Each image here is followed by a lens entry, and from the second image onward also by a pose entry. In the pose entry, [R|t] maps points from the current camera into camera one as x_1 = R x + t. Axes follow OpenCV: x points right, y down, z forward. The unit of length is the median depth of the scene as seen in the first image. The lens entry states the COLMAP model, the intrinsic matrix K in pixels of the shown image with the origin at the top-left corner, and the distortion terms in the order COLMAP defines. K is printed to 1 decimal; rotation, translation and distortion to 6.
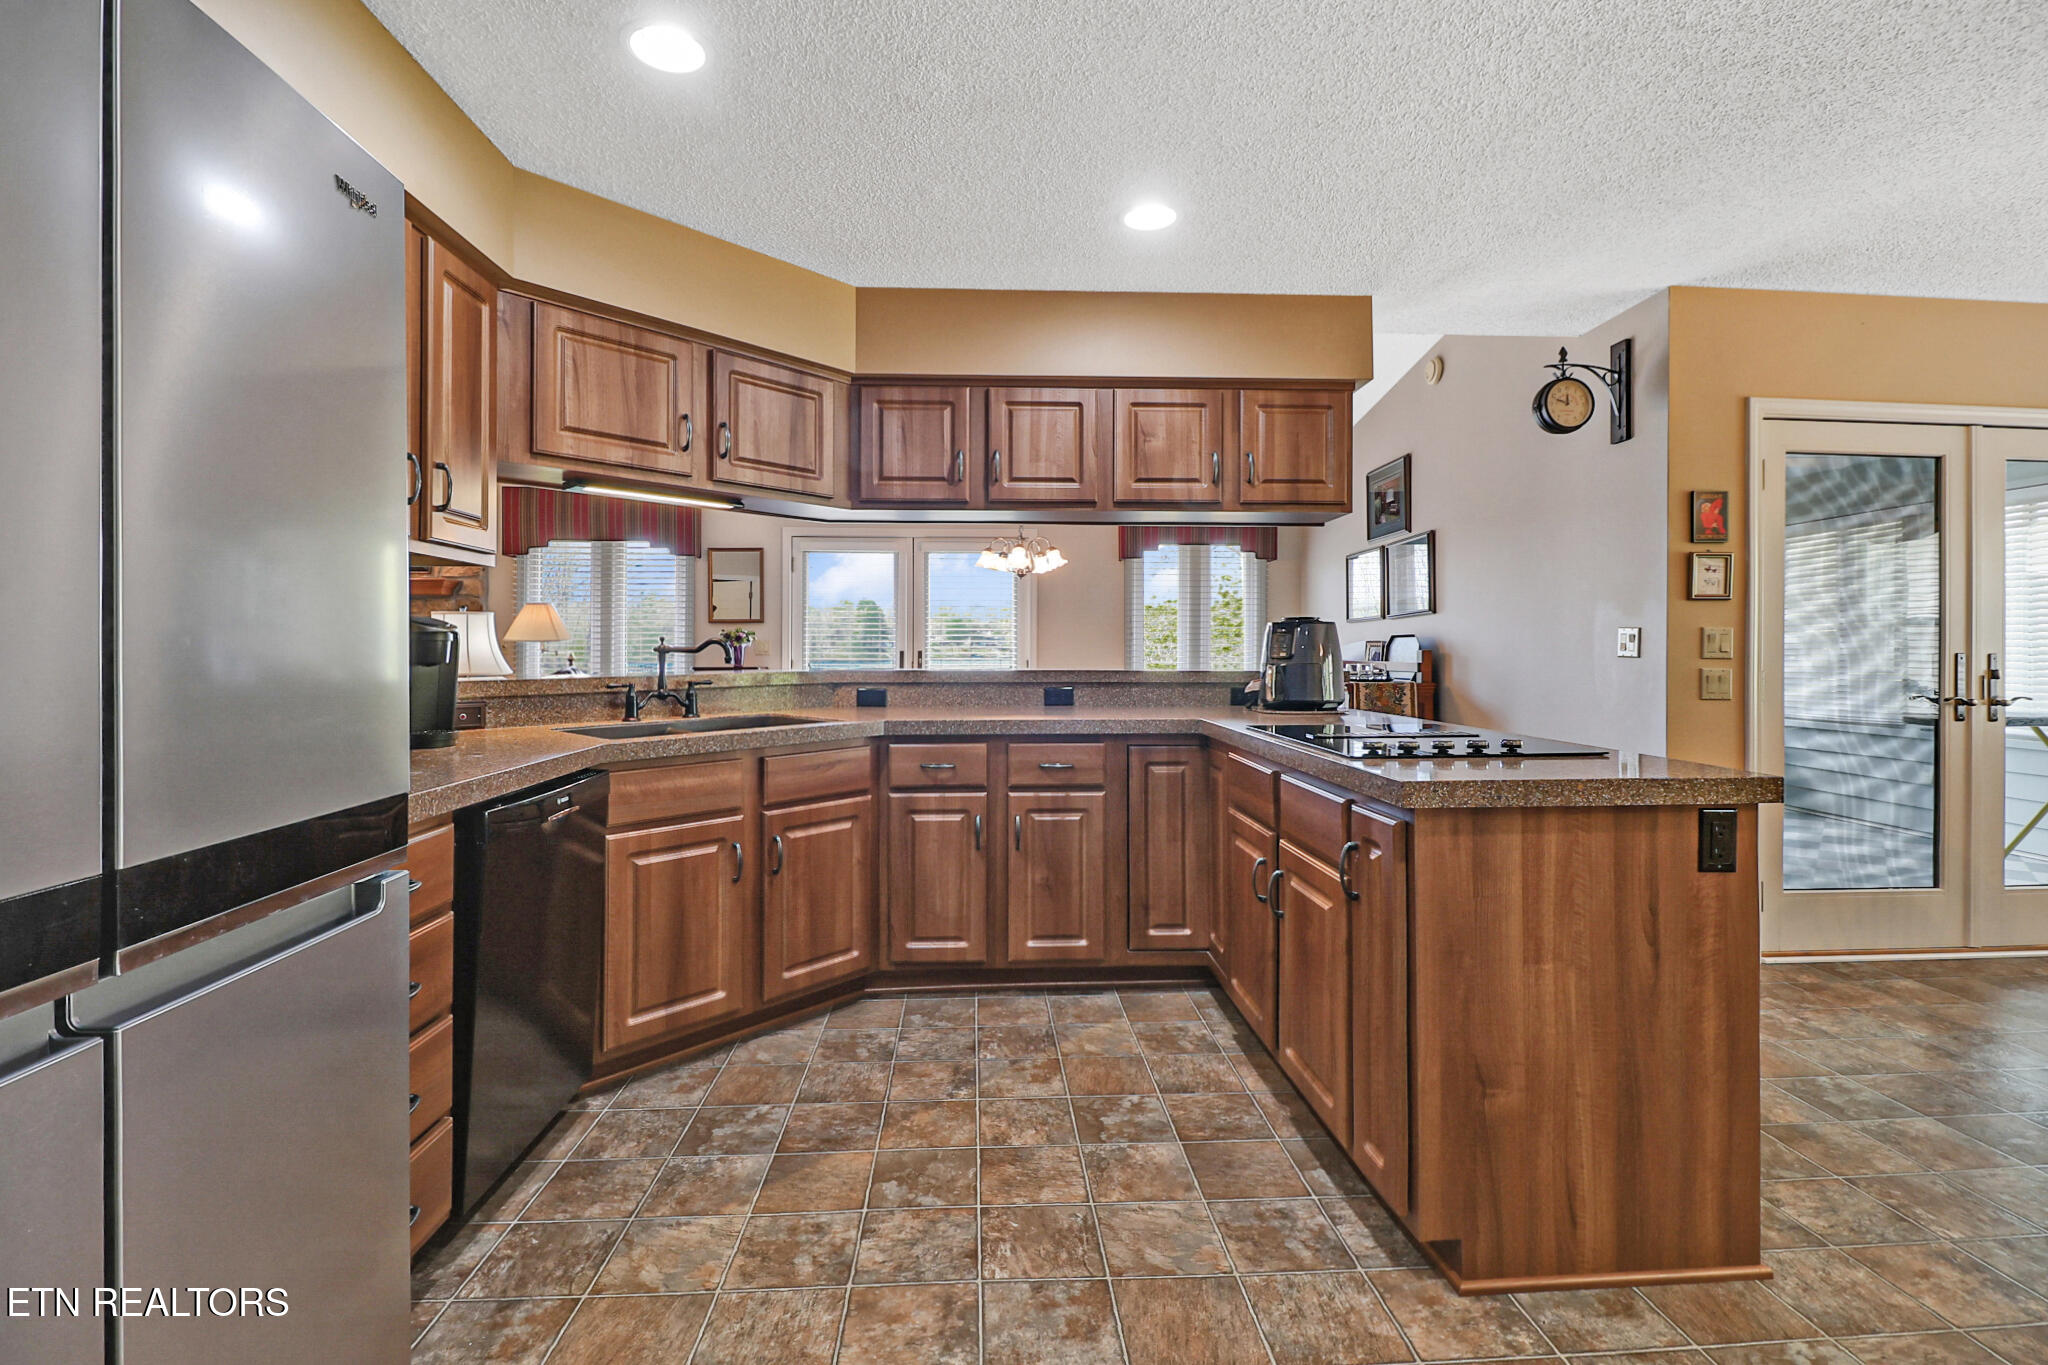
lens RADIAL K [[945.1, 0, 1012.5], [0, 945.1, 653.1], [0, 0, 1]] dist [-0.010360, -0.001476]
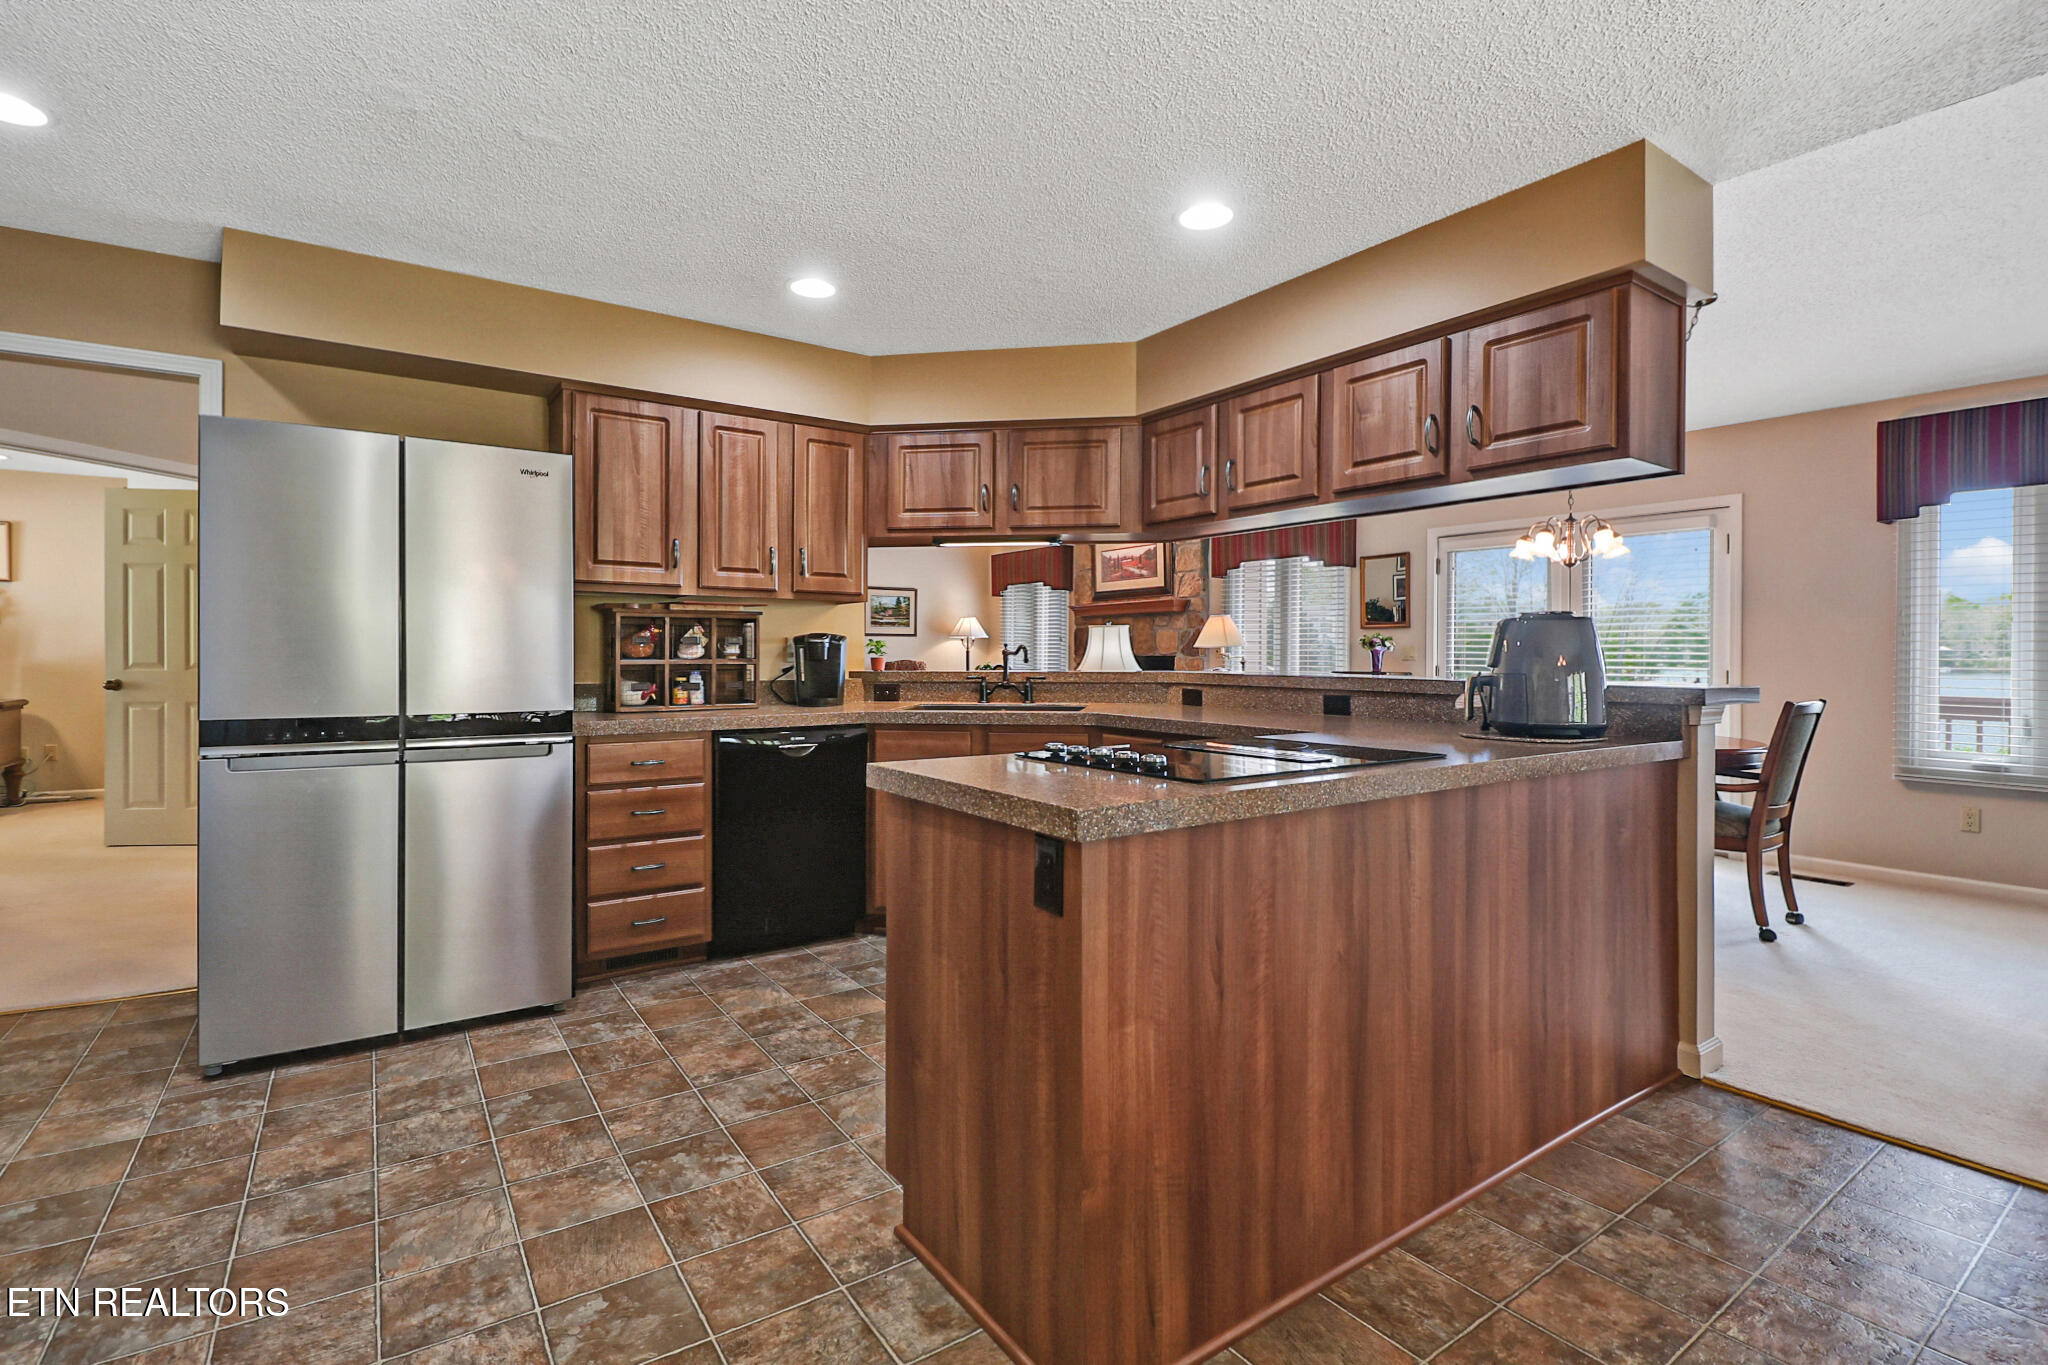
lens RADIAL K [[945.1, 0, 1024.3], [0, 945.1, 656.1], [0, 0, 1]] dist [-0.010360, -0.001476]
pose [[0.530725, 0.003522, -0.847537, 0.806595], [-0.005984, 0.999982, 0.000409, 0.000205], [0.847523, 0.004855, 0.530736, 0.287848]]
